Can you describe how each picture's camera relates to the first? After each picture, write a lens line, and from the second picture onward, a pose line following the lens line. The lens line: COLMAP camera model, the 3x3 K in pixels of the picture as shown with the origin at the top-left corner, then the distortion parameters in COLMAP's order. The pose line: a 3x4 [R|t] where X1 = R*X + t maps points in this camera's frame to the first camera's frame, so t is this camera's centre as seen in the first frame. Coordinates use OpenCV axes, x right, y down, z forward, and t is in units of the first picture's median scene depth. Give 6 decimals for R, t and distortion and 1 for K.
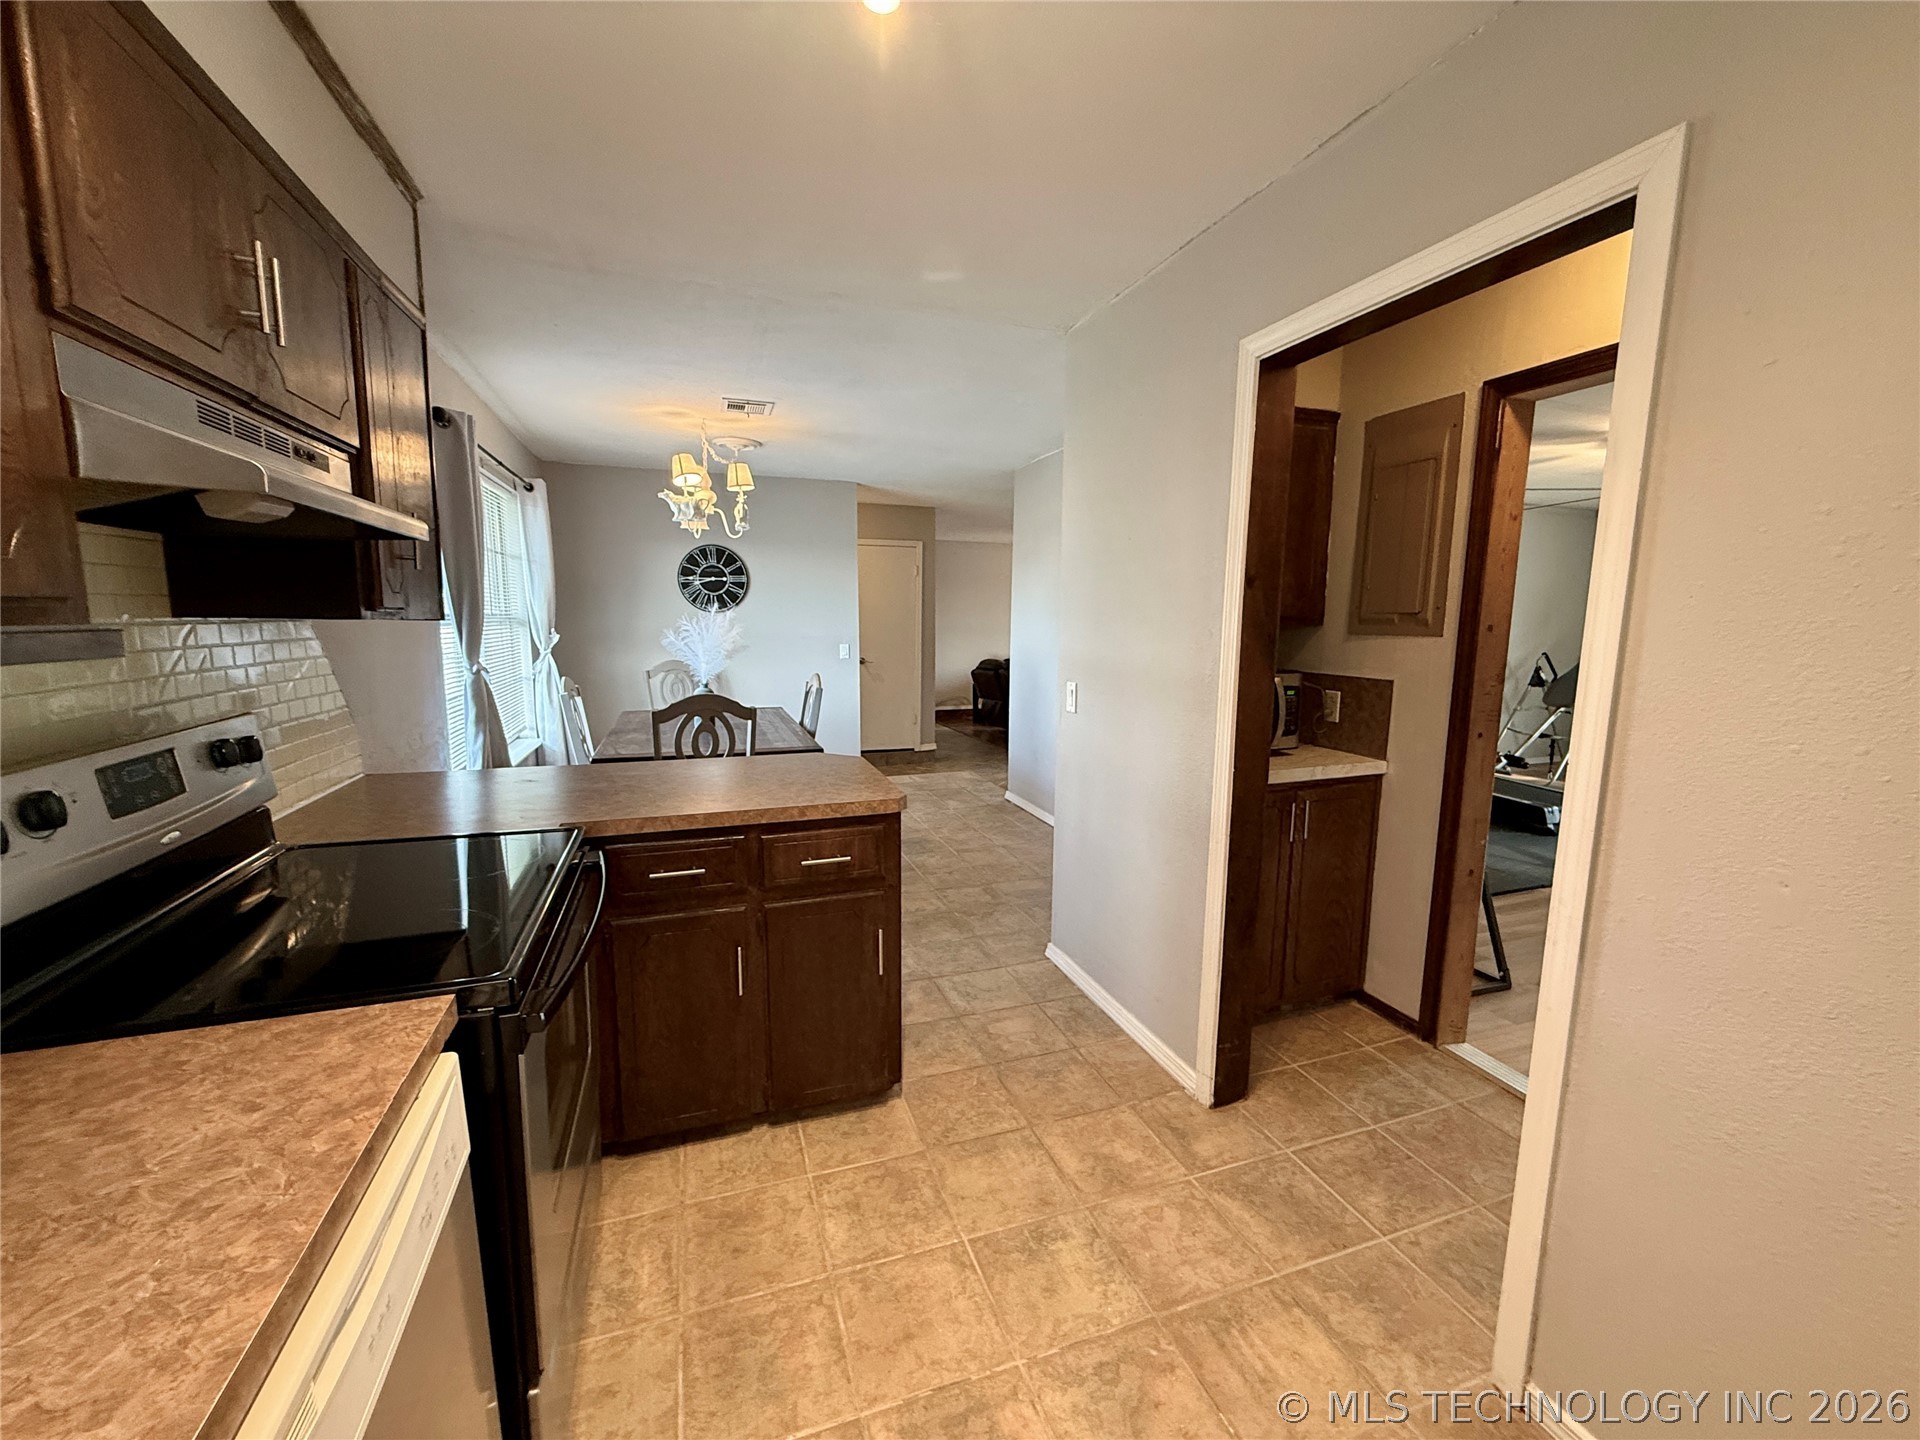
lens RADIAL K [[766.0, 0, 954.4], [0, 766.0, 720.4], [0, 0, 1]] dist [0.002133, 0.000027]
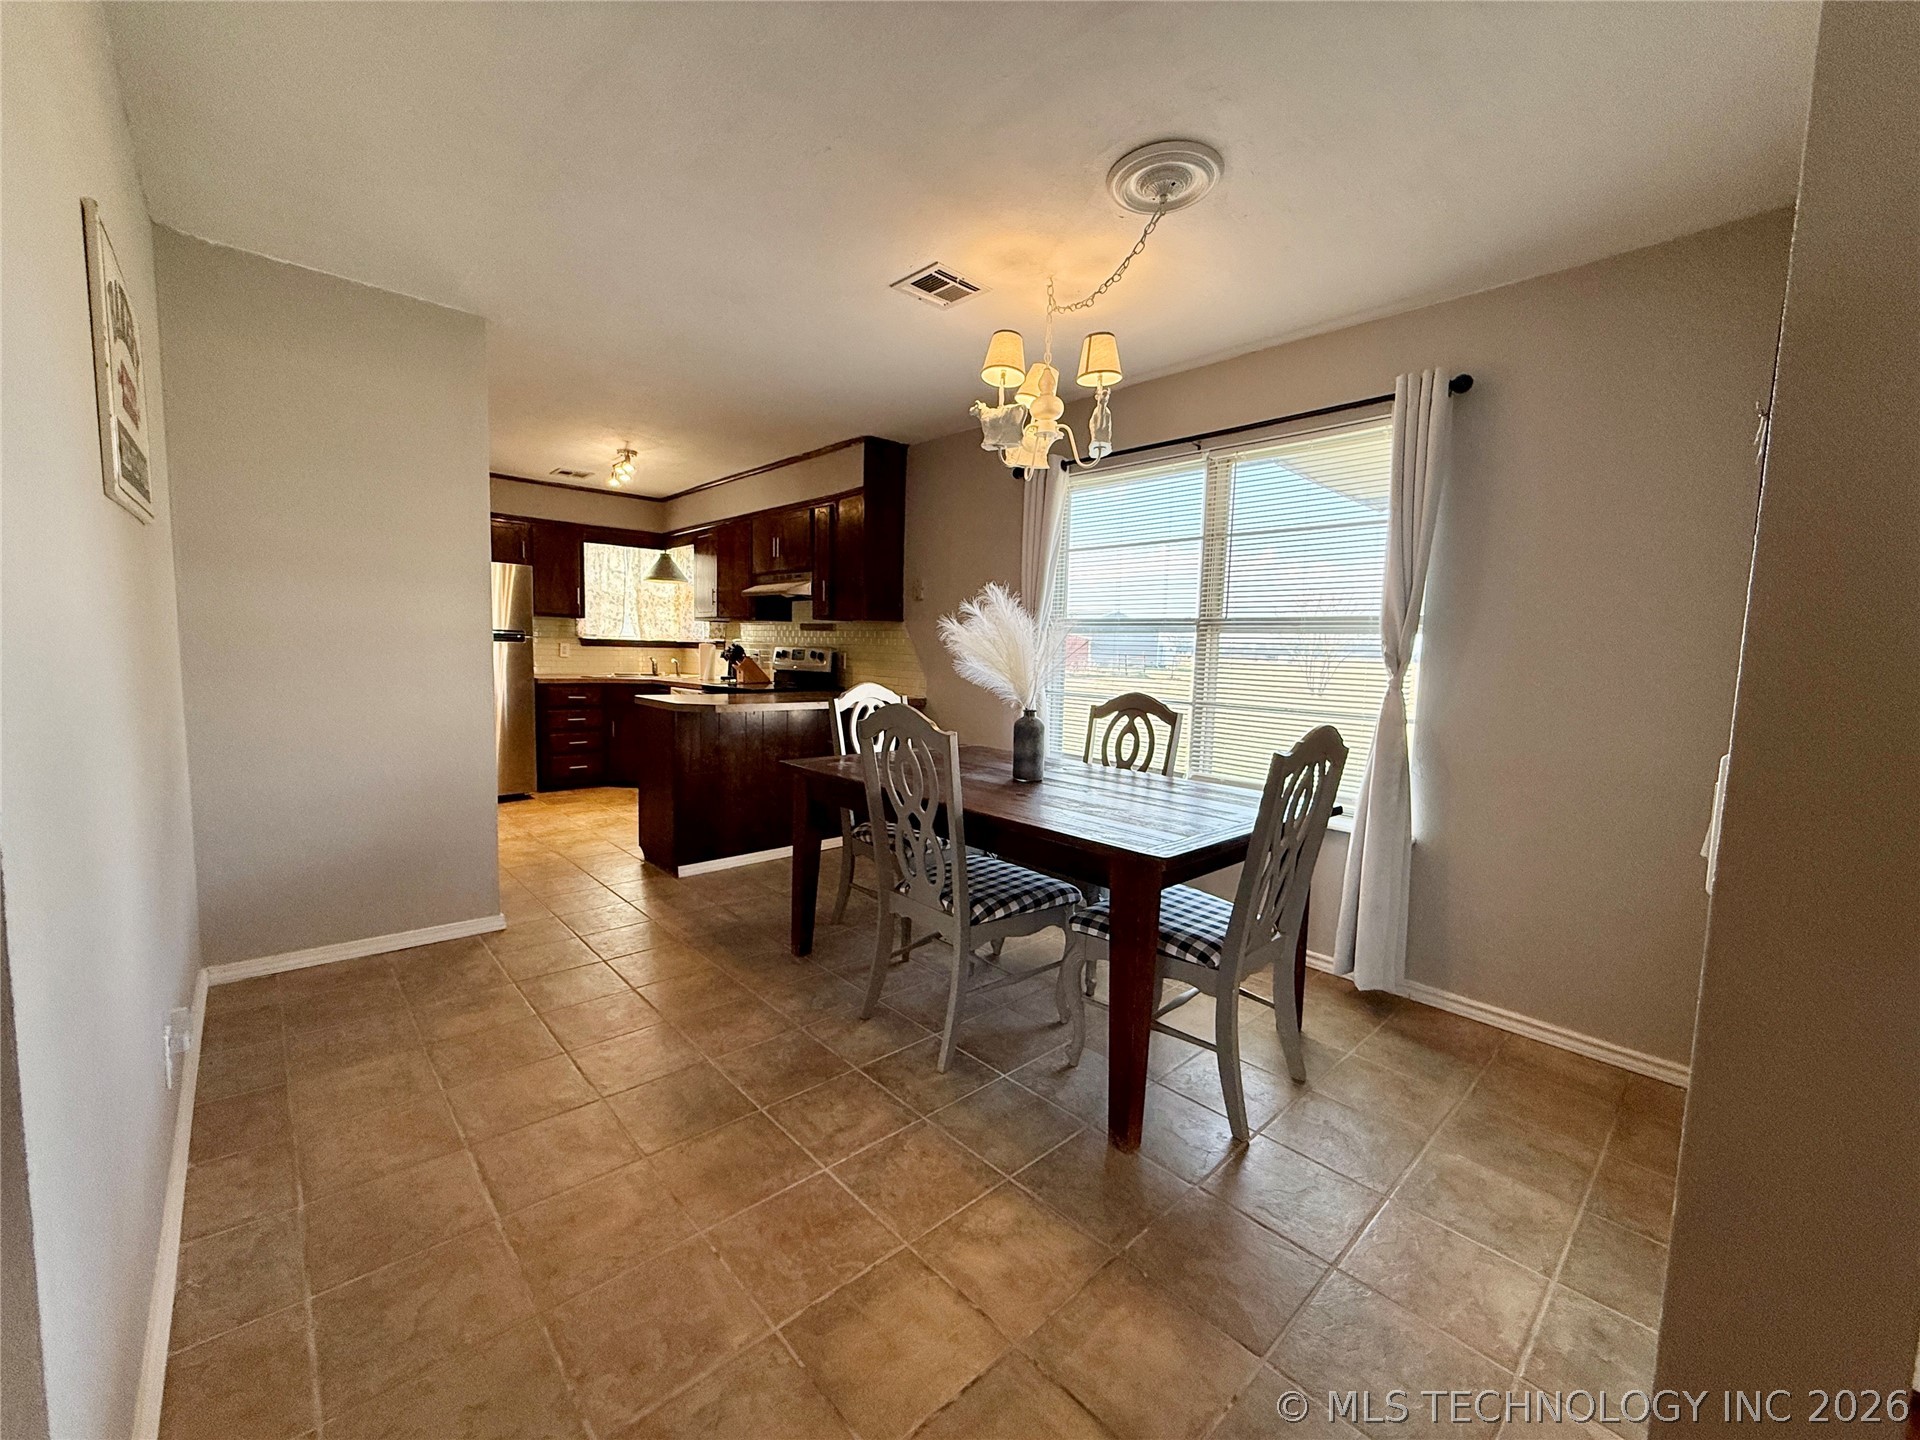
lens RADIAL K [[766.0, 0, 954.4], [0, 766.0, 720.4], [0, 0, 1]] dist [0.002133, 0.000027]
pose [[-0.917468, 0.001985, -0.397805, -0.041769], [-0.091022, 0.972412, 0.214779, -0.432045], [0.387257, 0.233262, -0.891976, 3.901053]]
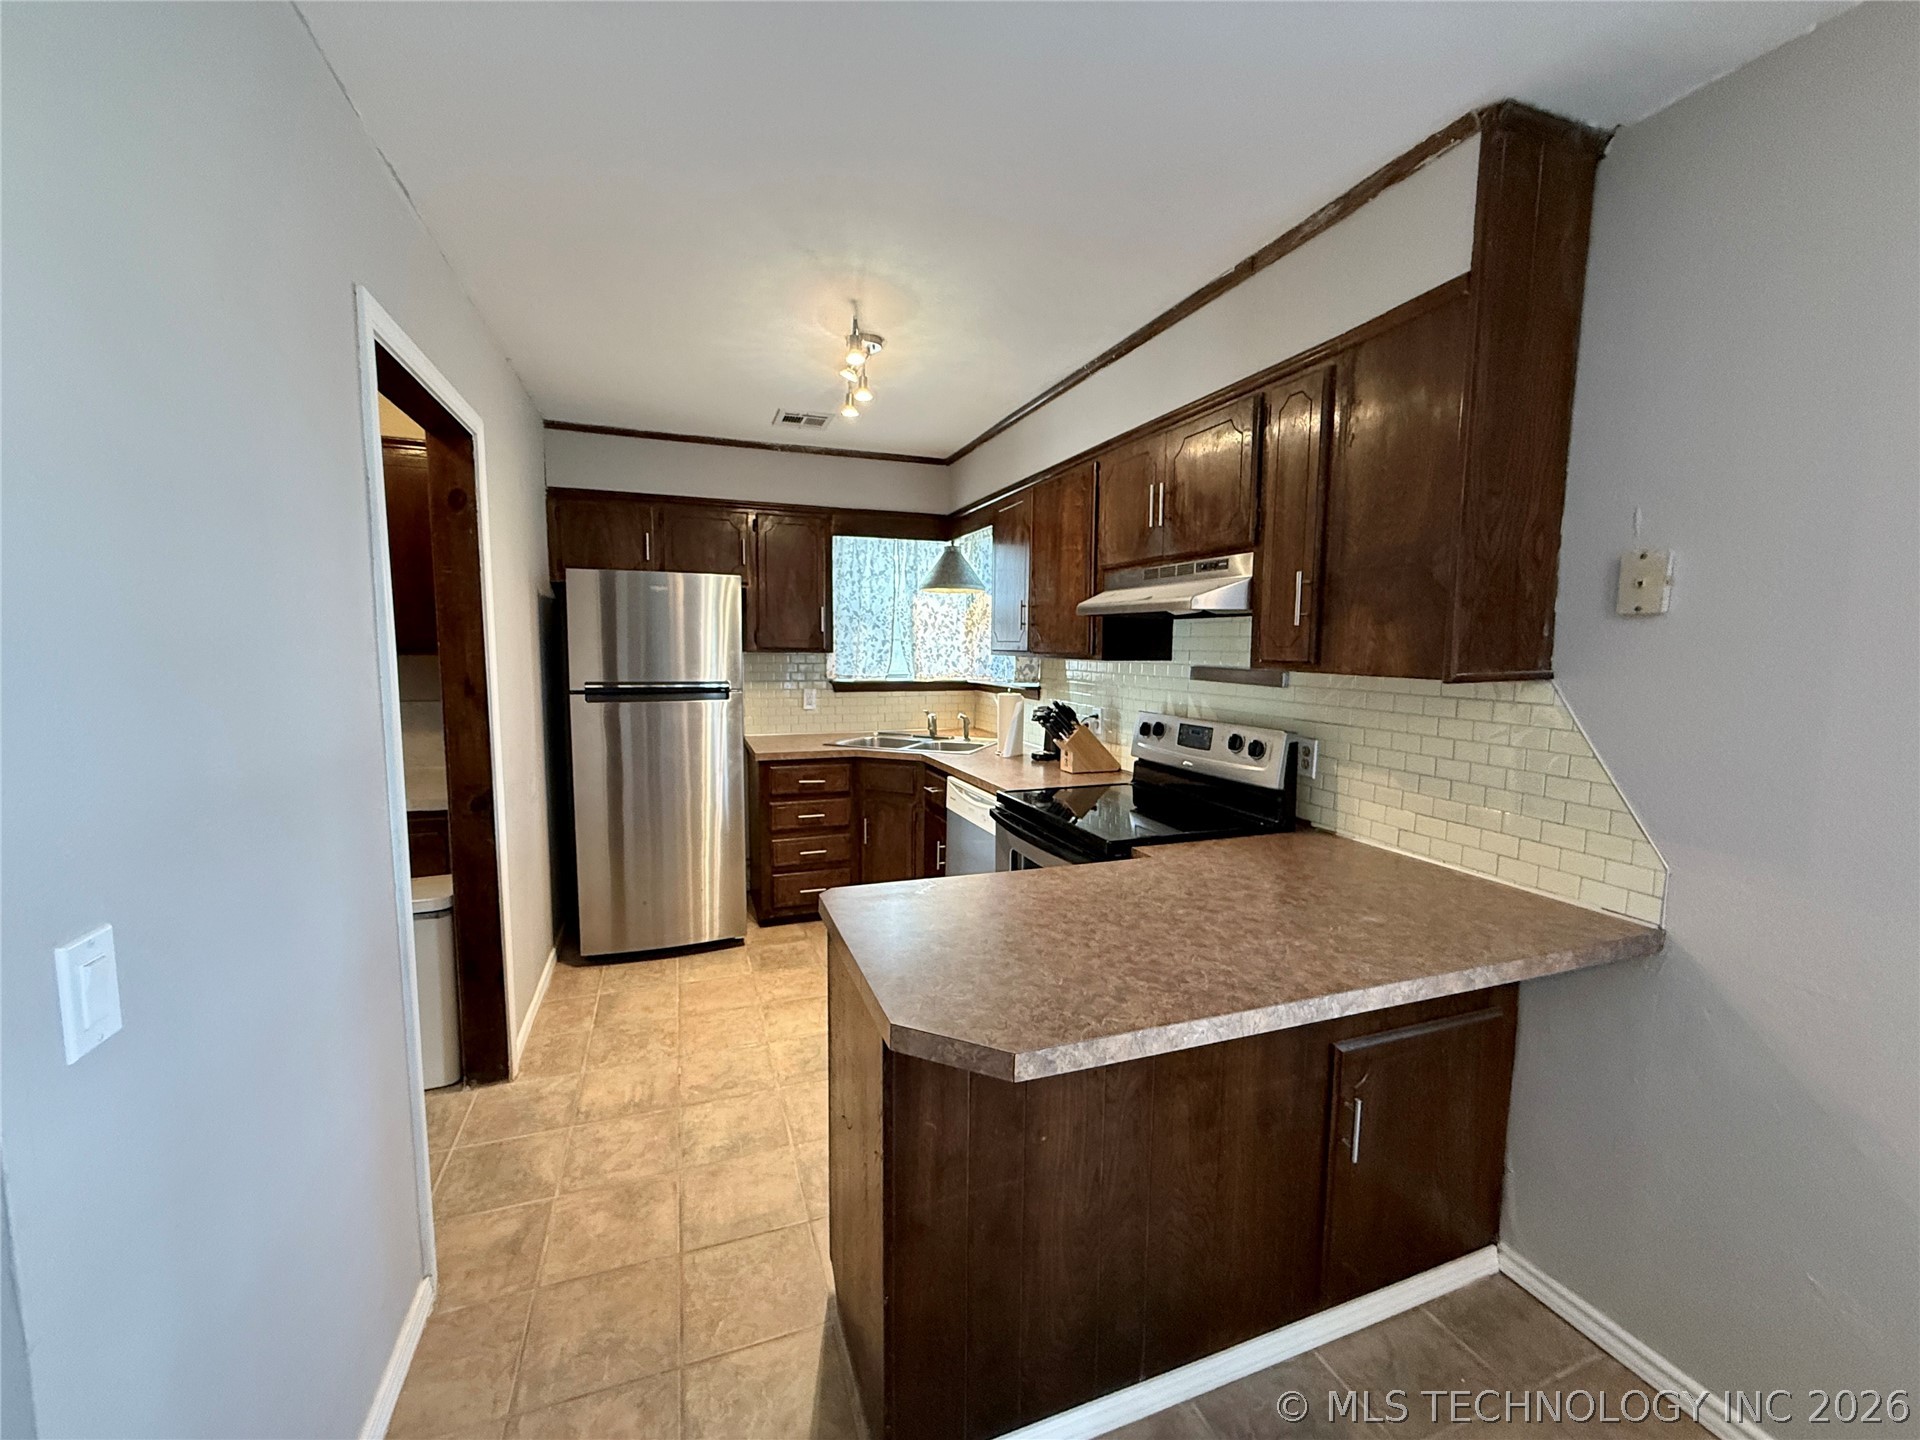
lens RADIAL K [[766.0, 0, 954.4], [0, 766.0, 720.4], [0, 0, 1]] dist [0.002133, 0.000027]
pose [[-0.999720, -0.017437, -0.016016, -0.228832], [-0.020745, 0.971147, 0.237577, -0.324680], [0.011411, 0.237843, -0.971237, 2.141674]]
